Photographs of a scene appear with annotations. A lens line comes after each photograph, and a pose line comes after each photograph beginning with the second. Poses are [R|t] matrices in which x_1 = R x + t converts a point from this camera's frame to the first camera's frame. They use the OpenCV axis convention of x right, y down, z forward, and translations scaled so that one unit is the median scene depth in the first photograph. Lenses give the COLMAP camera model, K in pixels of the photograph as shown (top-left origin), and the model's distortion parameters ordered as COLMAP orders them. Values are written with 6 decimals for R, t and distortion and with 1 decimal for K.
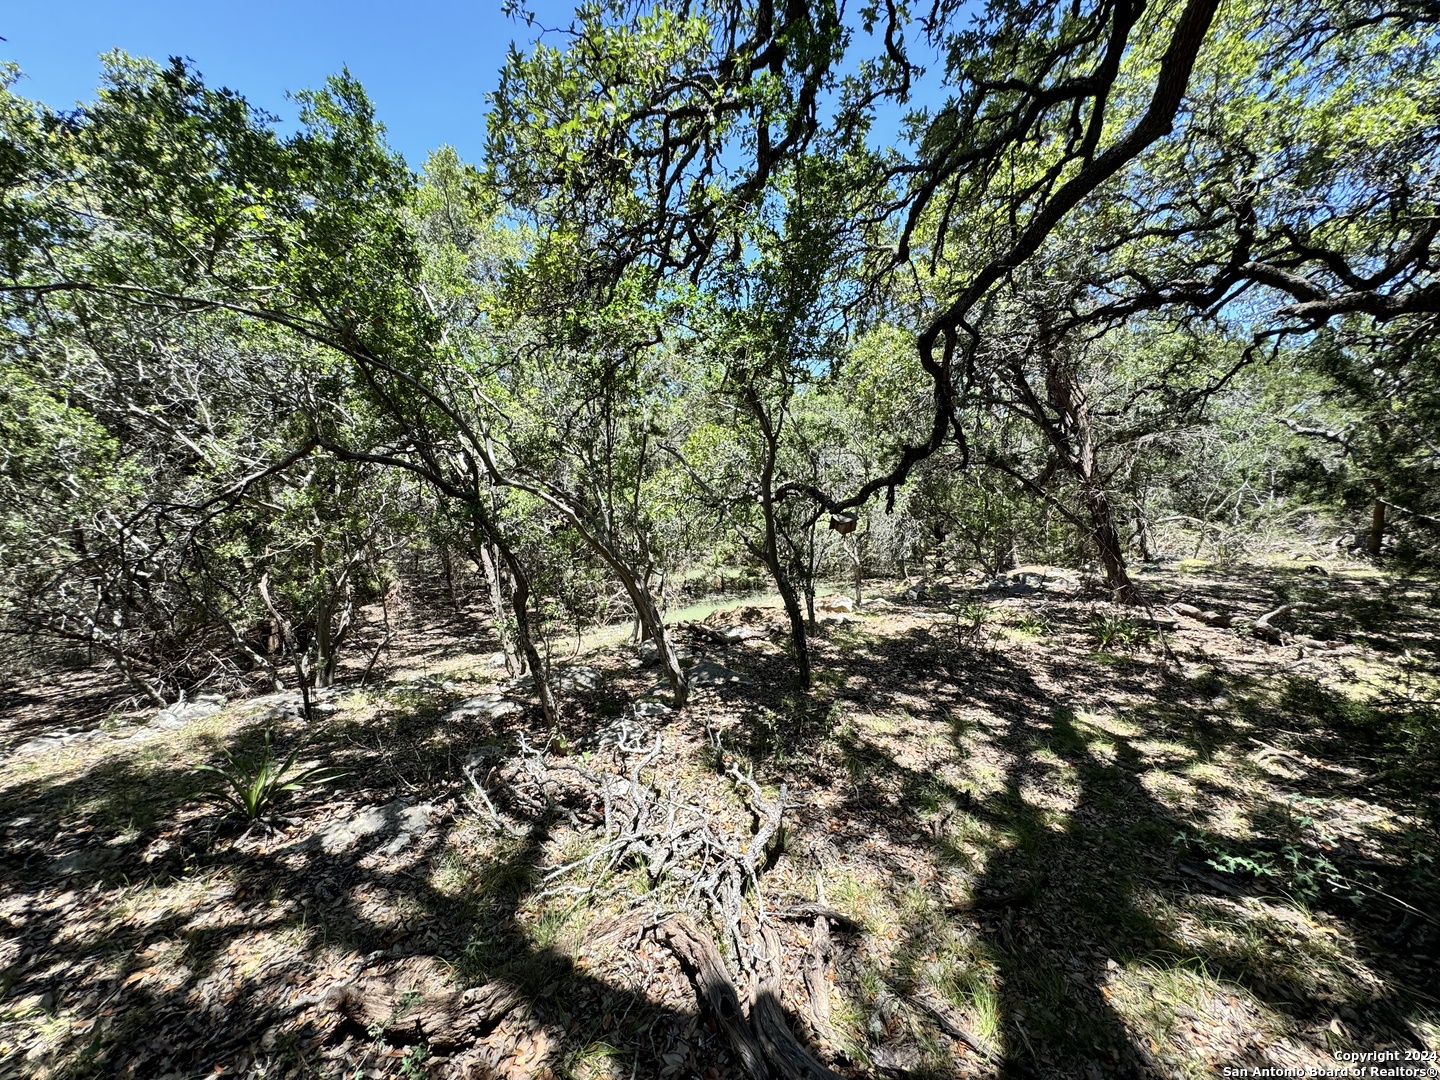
lens RADIAL K [[580.6, 0, 717.1], [0, 580.6, 541.9], [0, 0, 1]] dist [-0.000549, 0.000351]
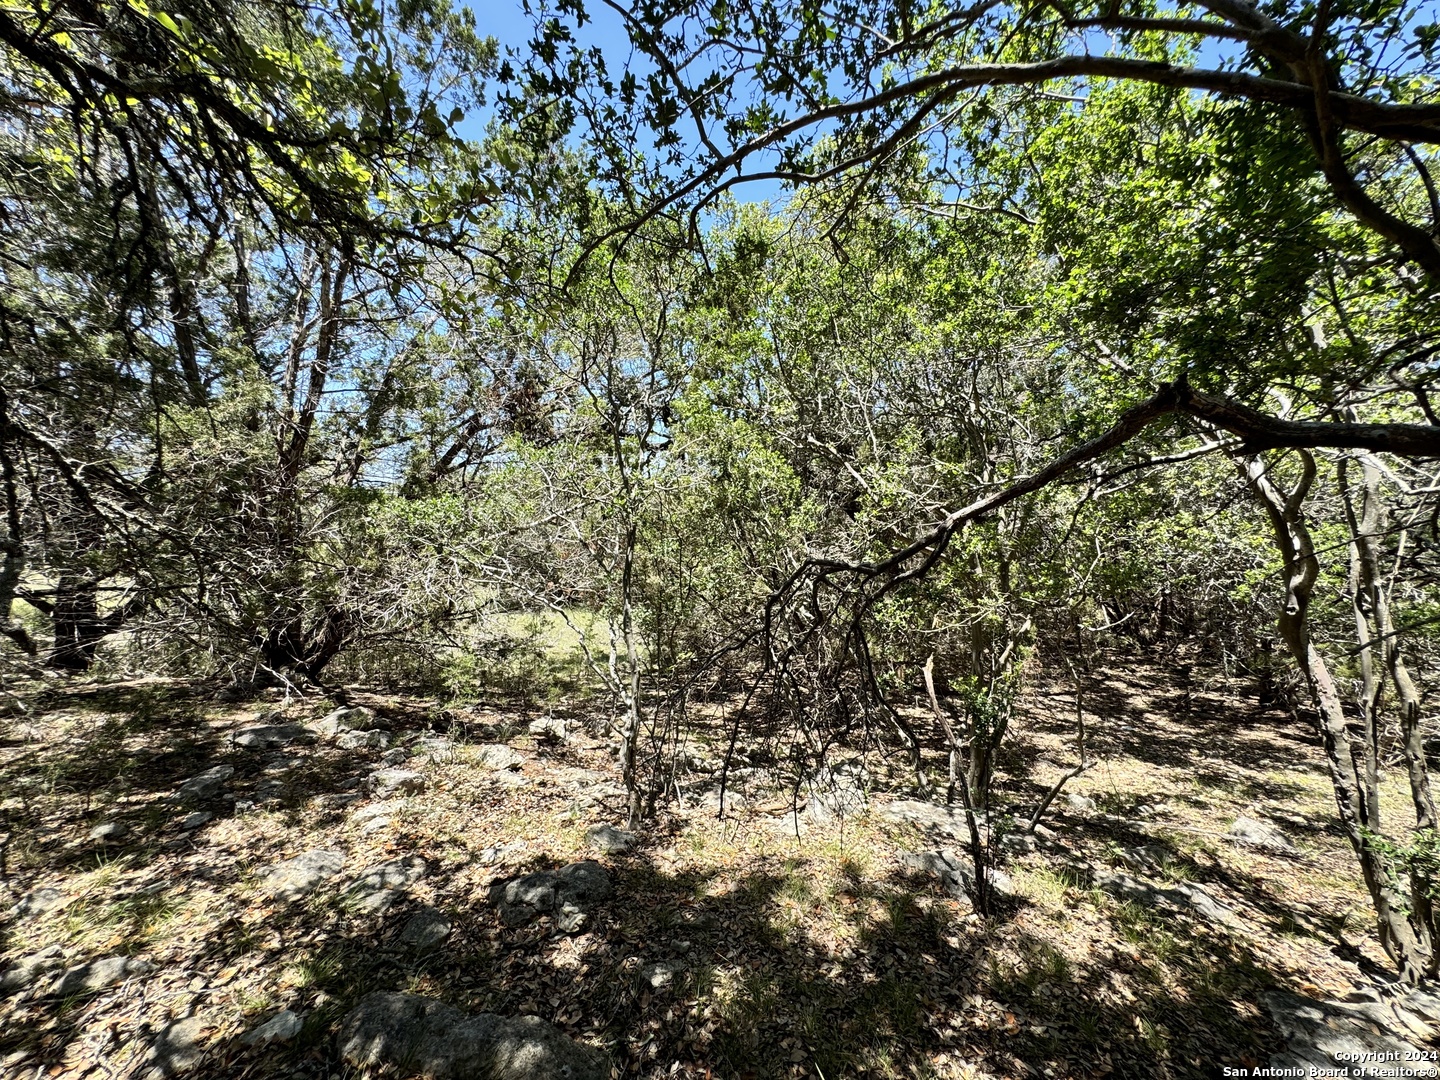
lens RADIAL K [[580.6, 0, 720.0], [0, 580.6, 538.9], [0, 0, 1]] dist [-0.000549, 0.000351]
pose [[0.584633, 0.016320, -0.811134, -0.316082], [-0.068066, 0.997259, -0.028994, -0.034643], [0.808437, 0.072161, 0.584142, 0.329555]]
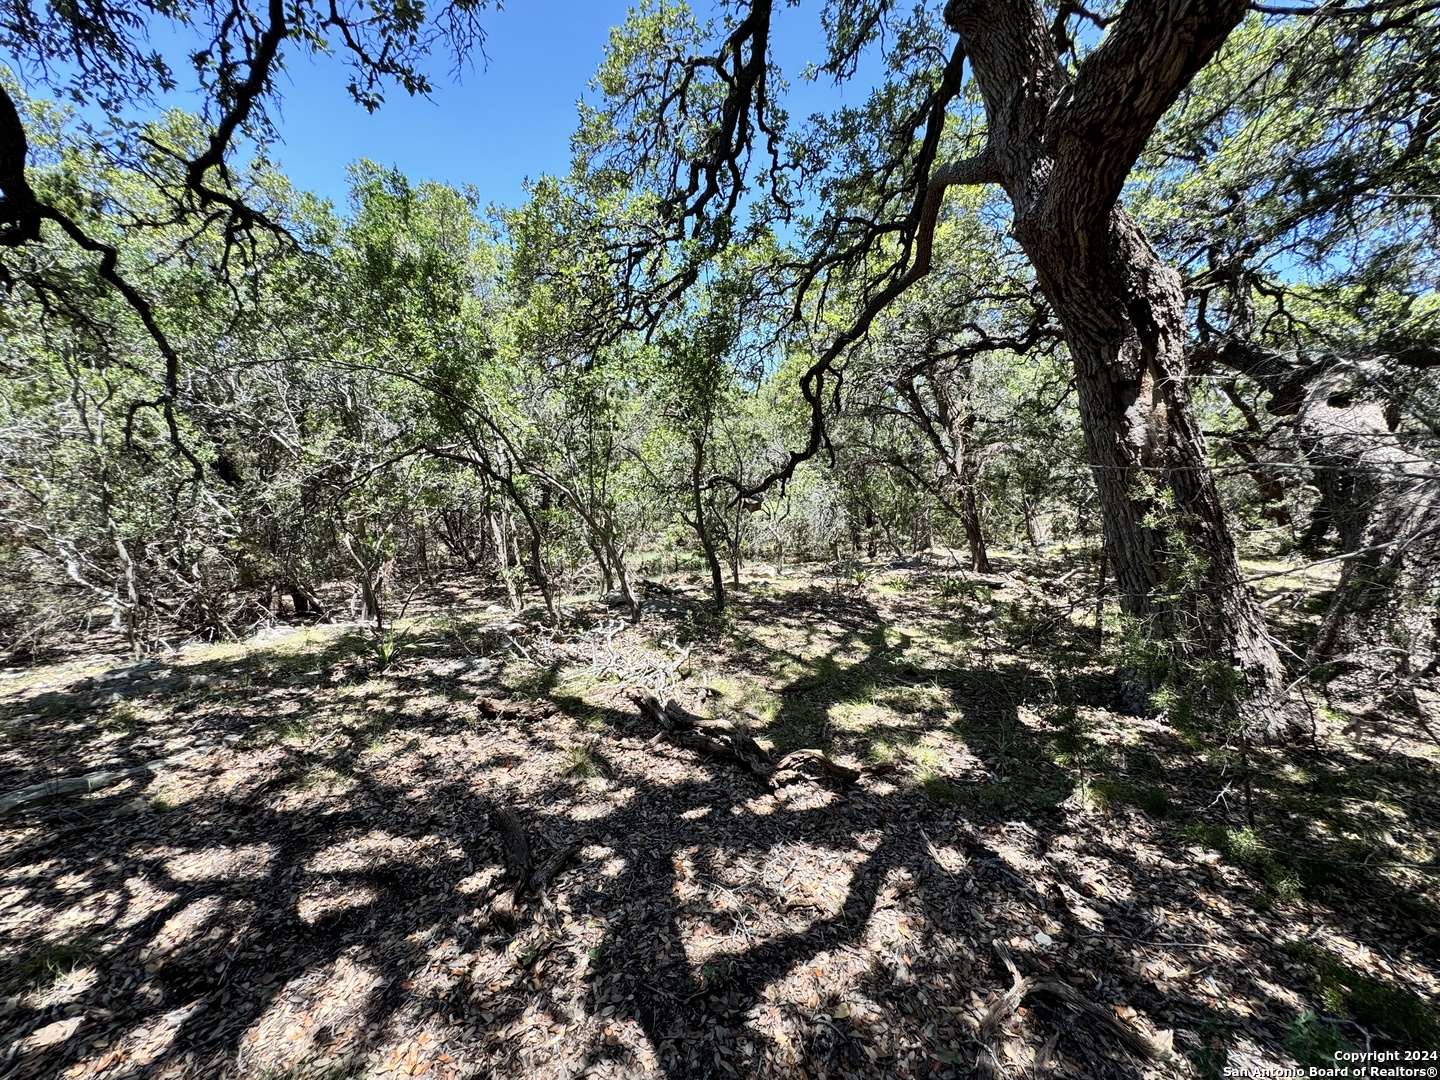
lens RADIAL K [[580.6, 0, 716.4], [0, 580.6, 536.0], [0, 0, 1]] dist [-0.000549, 0.000351]
pose [[0.997570, 0.010464, 0.068887, 0.032810], [-0.010880, 0.999925, 0.005662, 0.039896], [-0.068823, -0.006398, 0.997608, -0.433098]]
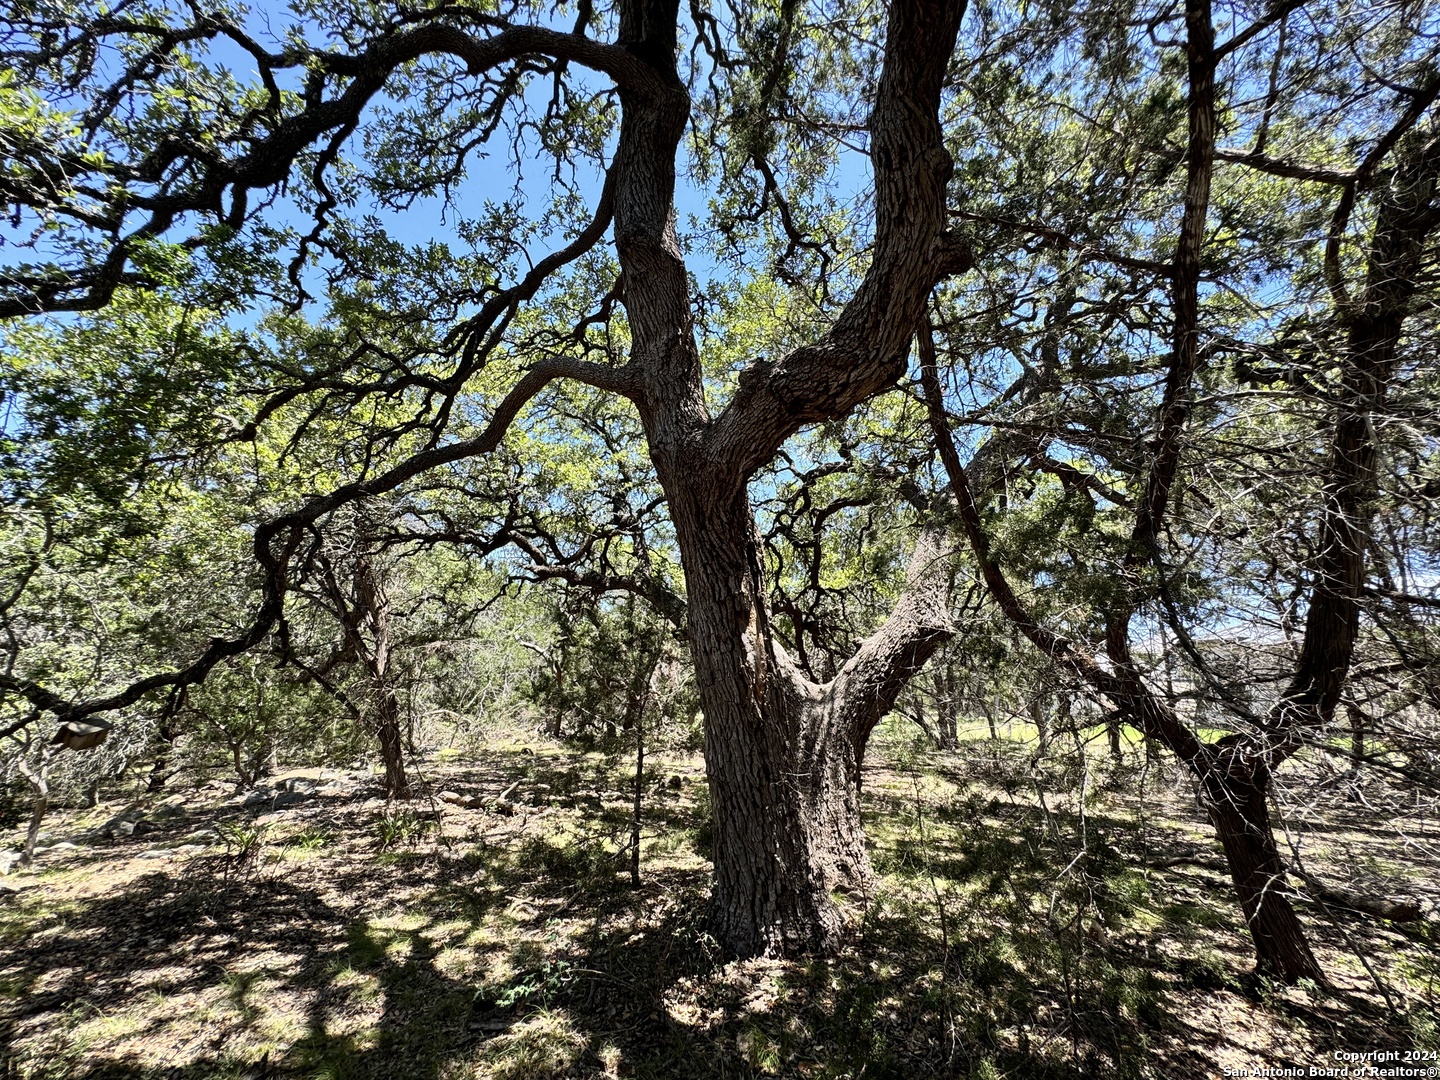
lens RADIAL K [[580.6, 0, 724.1], [0, 580.6, 539.0], [0, 0, 1]] dist [-0.000549, 0.000351]
pose [[0.430803, 0.244511, 0.868691, -0.135341], [0.047267, 0.955161, -0.292291, -0.015696], [-0.901207, 0.166980, 0.399929, -0.064543]]
